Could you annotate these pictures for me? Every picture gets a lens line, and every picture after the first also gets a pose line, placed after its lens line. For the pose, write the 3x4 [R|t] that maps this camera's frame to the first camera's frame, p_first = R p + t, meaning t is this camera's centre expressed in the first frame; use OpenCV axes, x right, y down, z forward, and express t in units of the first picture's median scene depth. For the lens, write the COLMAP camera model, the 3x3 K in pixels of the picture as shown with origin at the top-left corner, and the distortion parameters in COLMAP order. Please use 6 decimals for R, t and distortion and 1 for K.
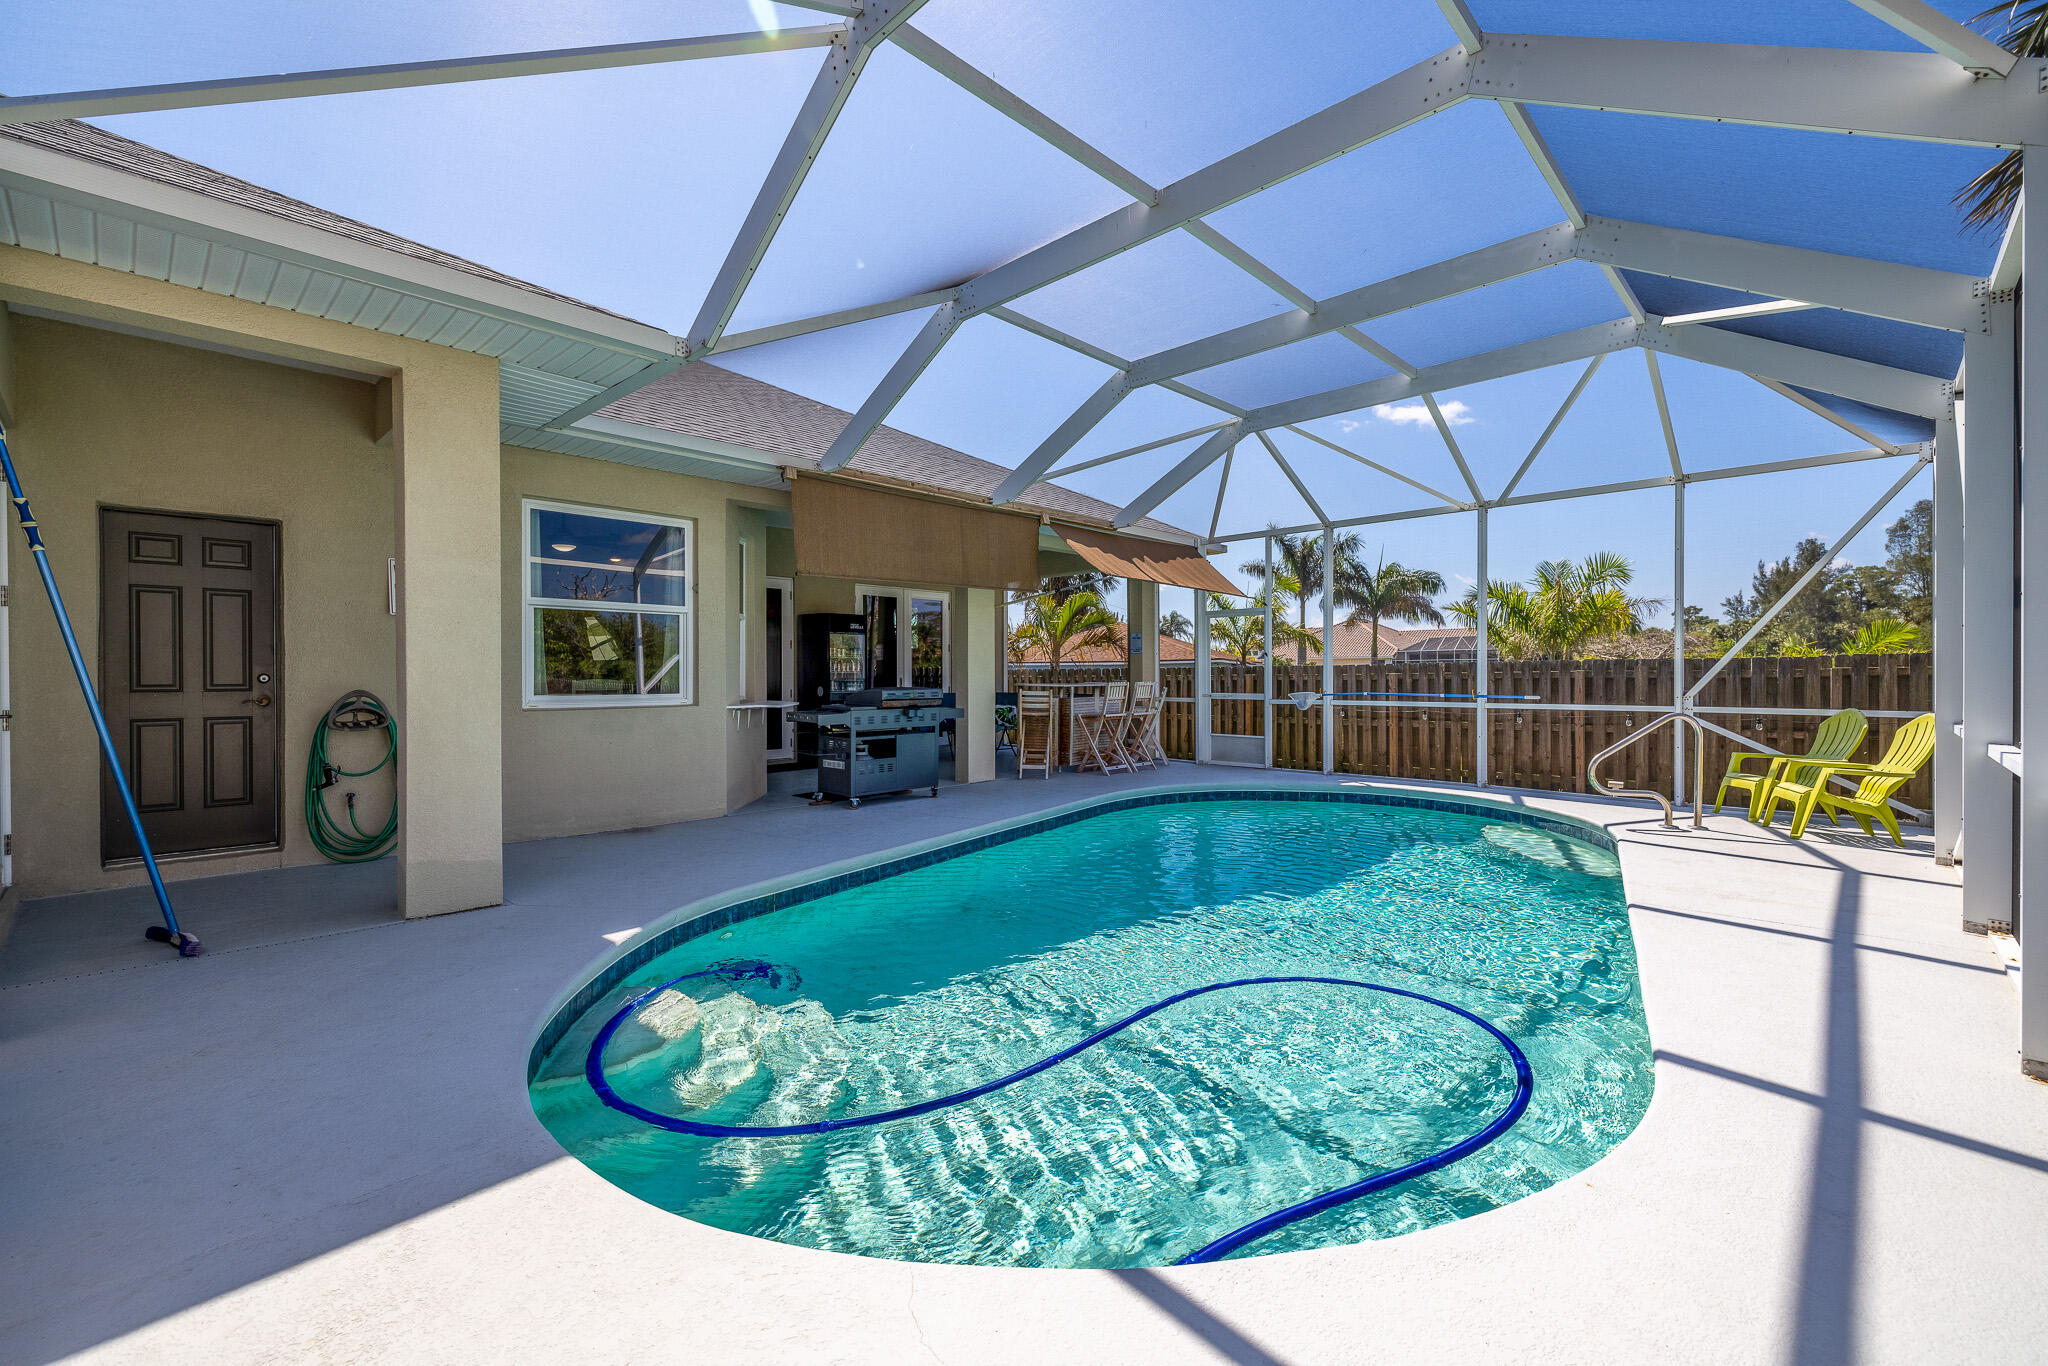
lens RADIAL K [[859.9, 0, 1027.9], [0, 859.9, 679.3], [0, 0, 1]] dist [0.001839, 0.000267]
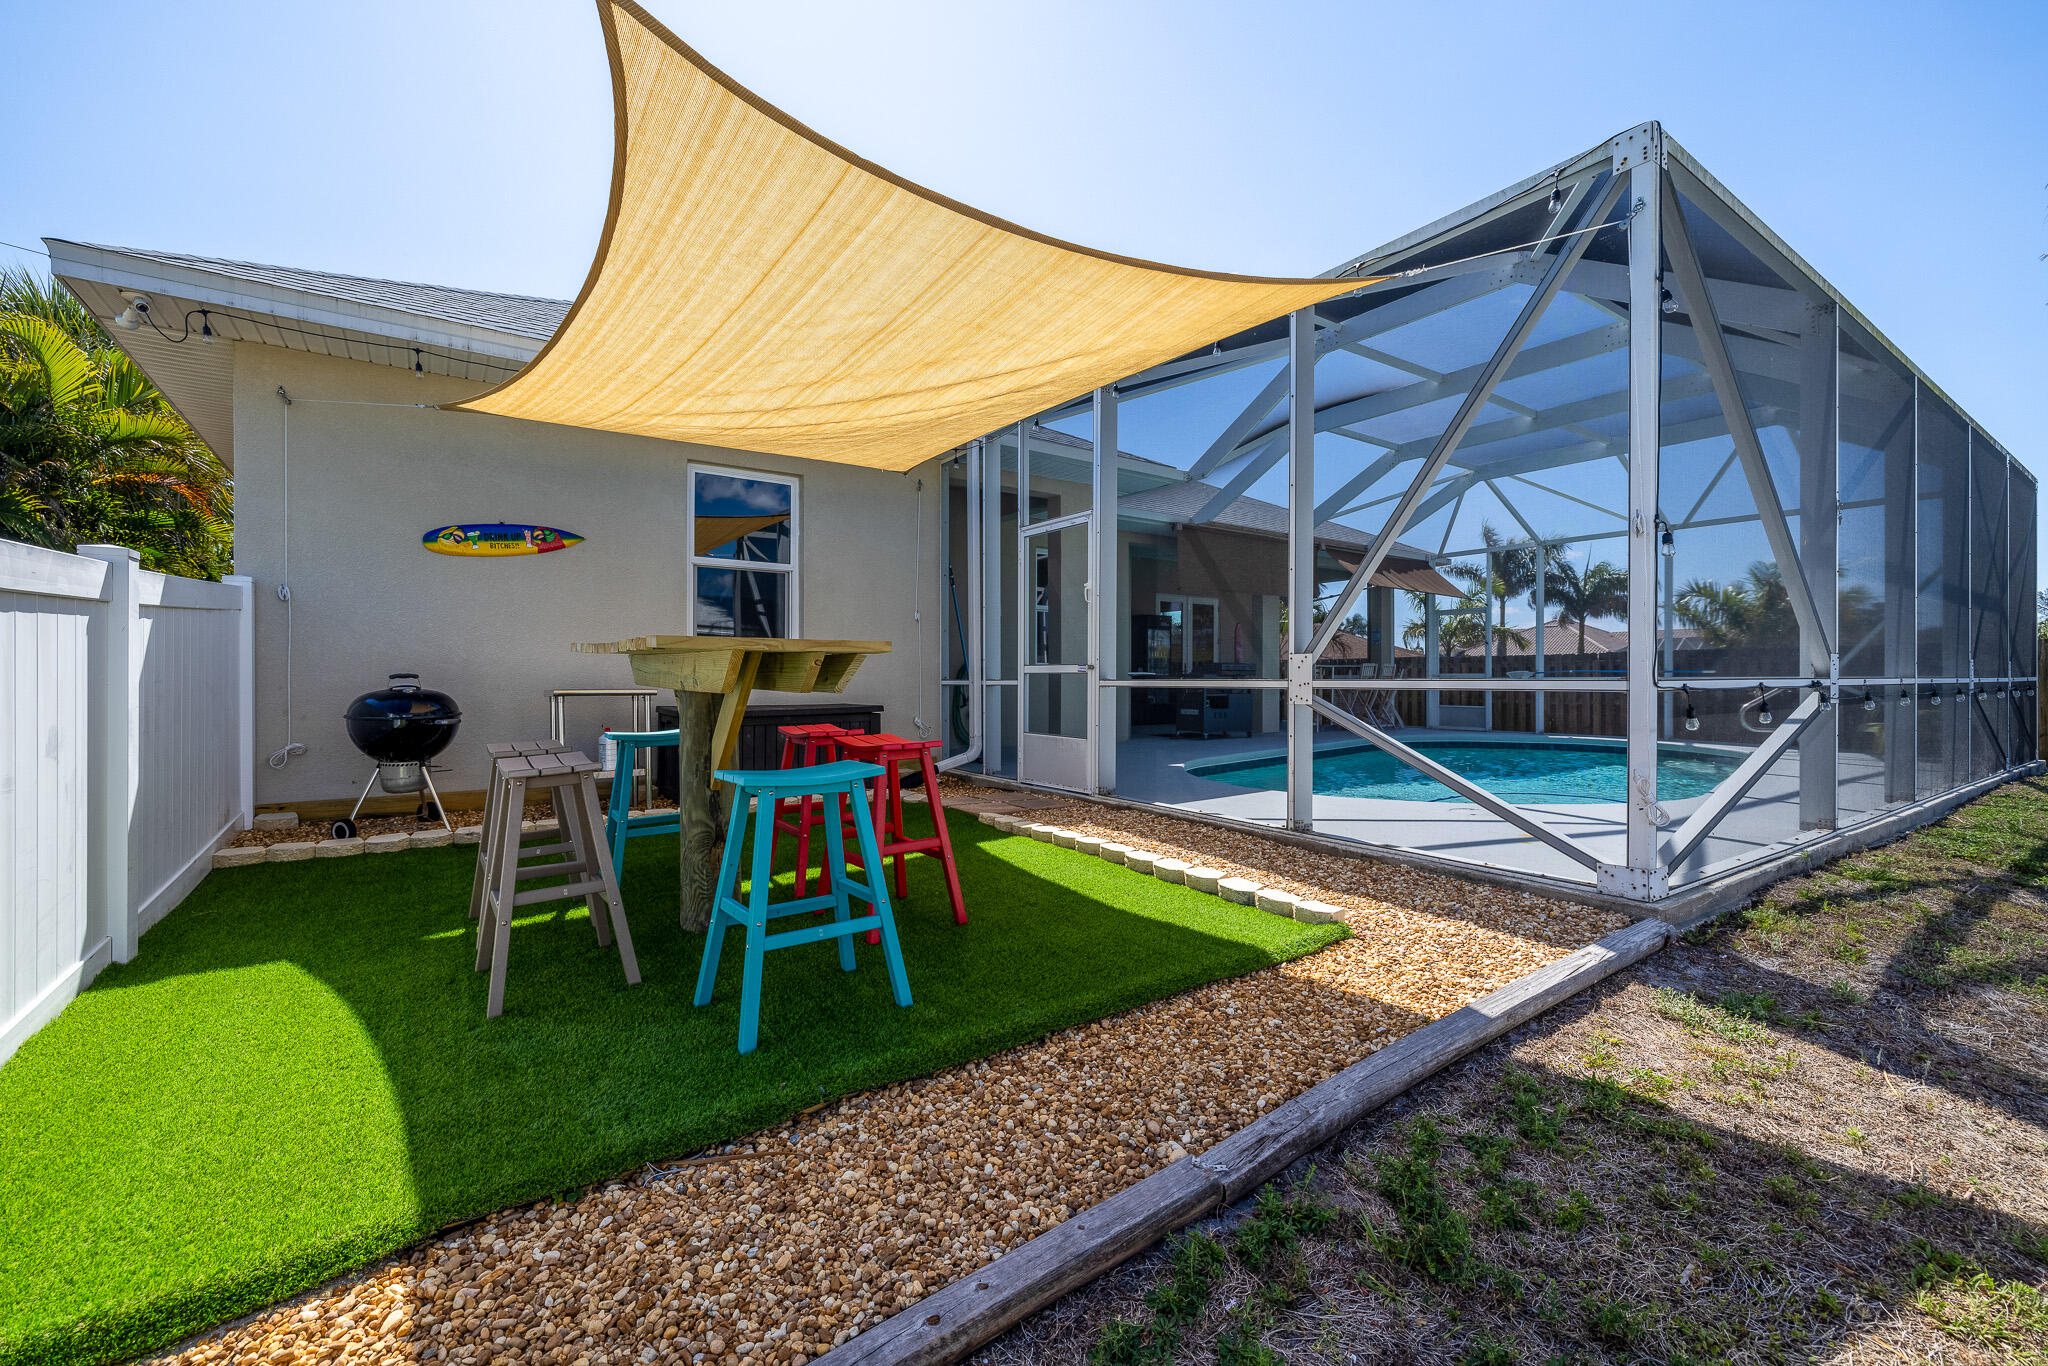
lens RADIAL K [[859.9, 0, 1018.1], [0, 859.9, 680.7], [0, 0, 1]] dist [0.001839, 0.000267]
pose [[0.980592, 0.003565, -0.196028, -0.157626], [-0.004641, 0.999977, -0.005027, 0.037190], [0.196006, 0.005839, 0.980585, -0.400714]]
